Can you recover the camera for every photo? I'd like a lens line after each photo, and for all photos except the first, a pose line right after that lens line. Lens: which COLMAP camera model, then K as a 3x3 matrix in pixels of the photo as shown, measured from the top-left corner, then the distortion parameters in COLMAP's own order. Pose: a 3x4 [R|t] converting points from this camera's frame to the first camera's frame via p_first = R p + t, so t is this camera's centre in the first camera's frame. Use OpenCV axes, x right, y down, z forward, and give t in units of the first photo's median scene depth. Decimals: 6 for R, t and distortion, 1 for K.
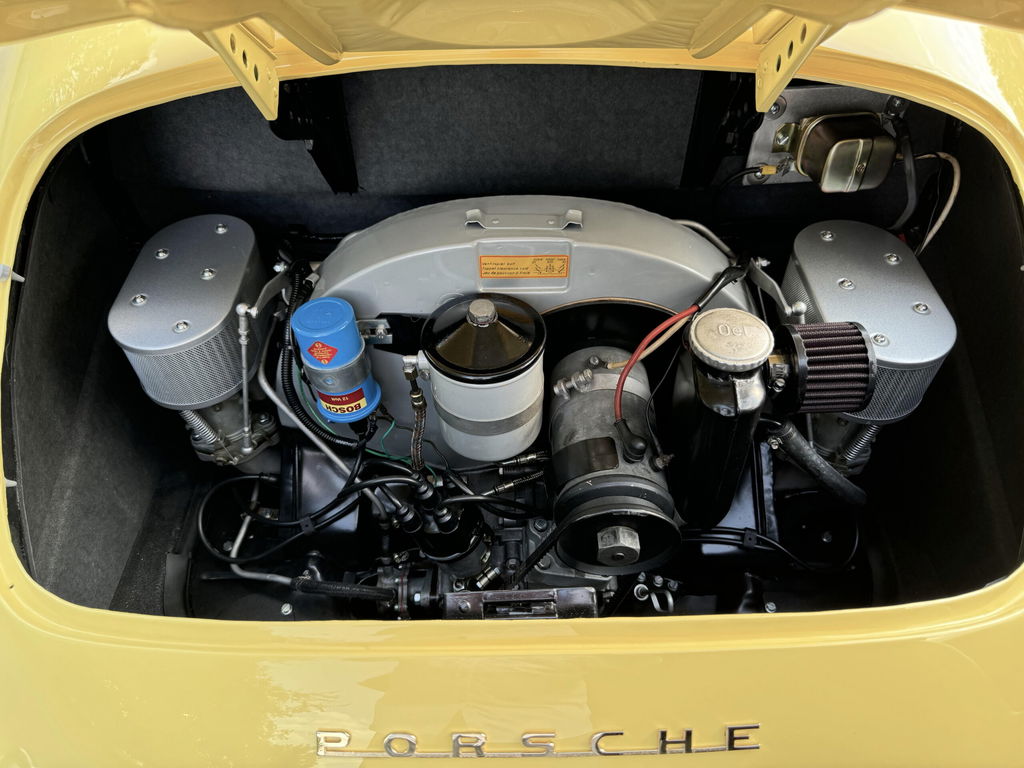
lens RADIAL K [[717.6, 0, 514.3], [0, 717.6, 391.9], [0, 0, 1]] dist [0.038430, -0.059485]
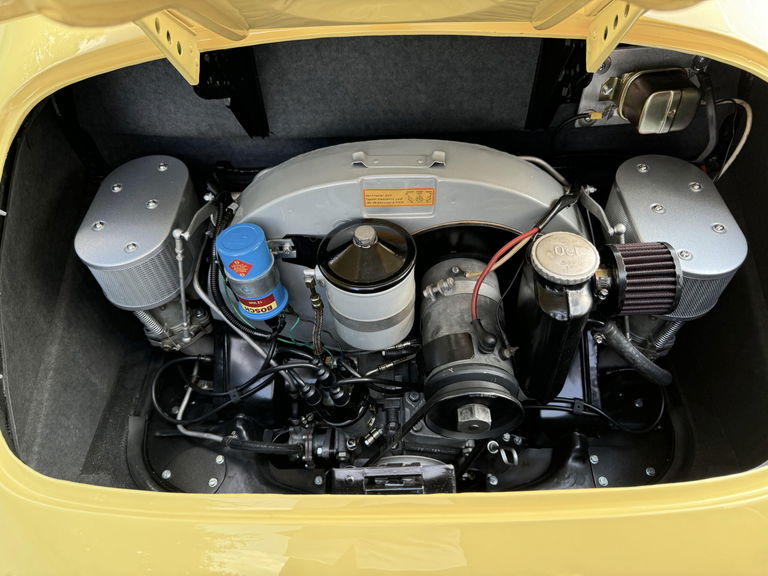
lens RADIAL K [[538.2, 0, 387.0], [0, 538.2, 293.8], [0, 0, 1]] dist [0.038430, -0.059485]
pose [[0.999688, -0.005558, -0.024349, 0.013946], [0.006546, 0.999152, 0.040651, -0.042465], [0.024103, -0.040798, 0.998877, 0.048983]]
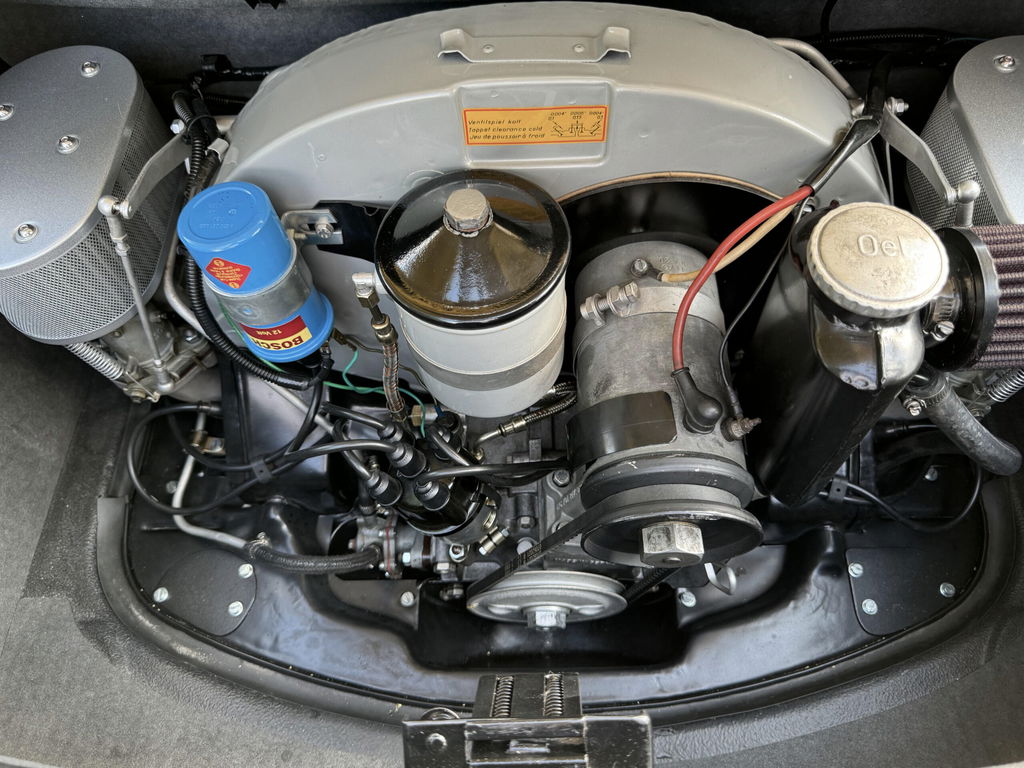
lens RADIAL K [[717.6, 0, 516.9], [0, 717.6, 385.0], [0, 0, 1]] dist [0.038430, -0.059485]
pose [[0.999575, -0.008503, -0.027868, 0.012745], [0.014631, 0.973611, 0.227744, -0.093345], [0.025196, -0.228055, 0.973322, 0.317052]]
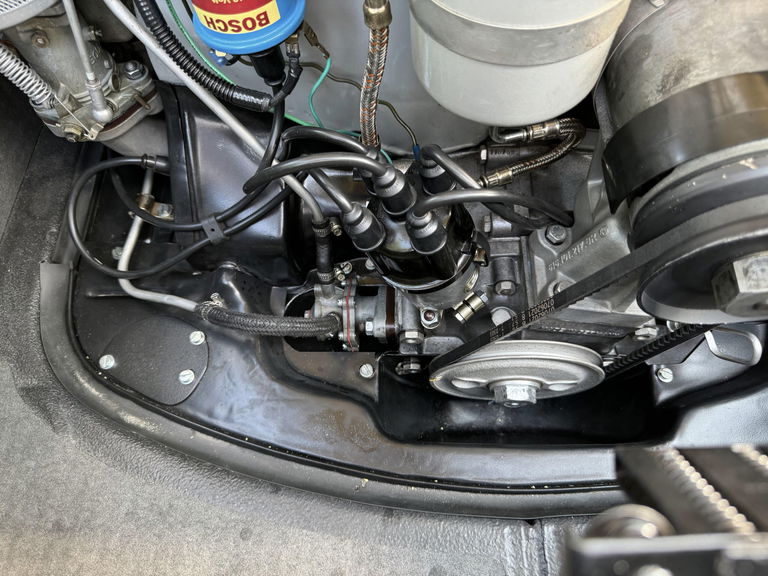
lens RADIAL K [[538.2, 0, 396.5], [0, 538.2, 280.6], [0, 0, 1]] dist [0.038430, -0.059485]
pose [[0.999576, 0.009870, -0.027381, -0.107370], [-0.001114, 0.953030, 0.302873, 0.083183], [0.029085, -0.302714, 0.952638, 0.565585]]
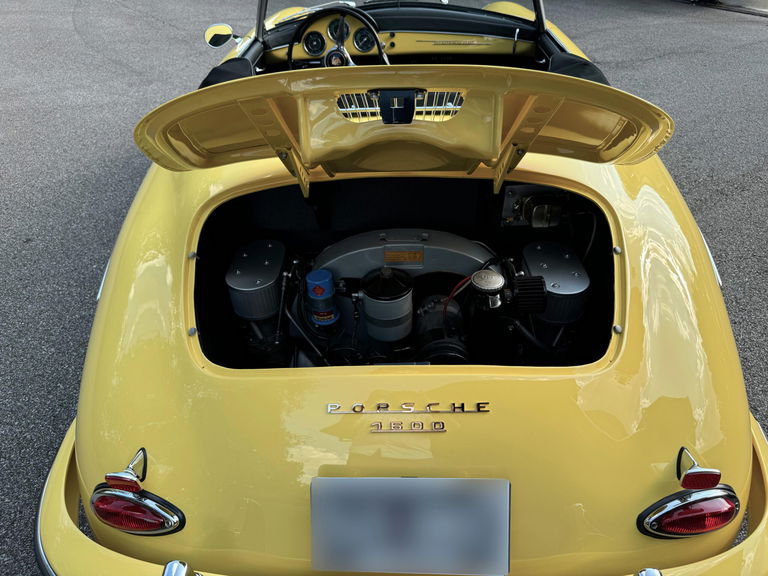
lens RADIAL K [[538.2, 0, 384.7], [0, 538.2, 296.2], [0, 0, 1]] dist [0.038430, -0.059485]
pose [[0.999594, 0.002026, -0.028412, 0.000890], [-0.007731, 0.979321, -0.202167, 0.295206], [0.027415, 0.202304, 0.978939, -0.670327]]
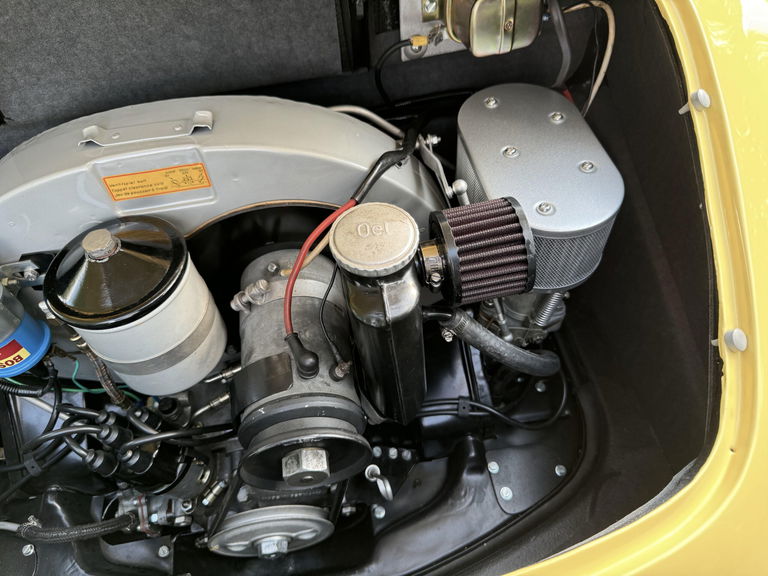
lens RADIAL K [[538.2, 0, 379.7], [0, 538.2, 290.0], [0, 0, 1]] dist [0.038430, -0.059485]
pose [[0.985894, -0.156741, 0.058694, 0.214299], [0.151780, 0.985077, 0.081162, -0.052436], [-0.070540, -0.071108, 0.994971, 0.281104]]
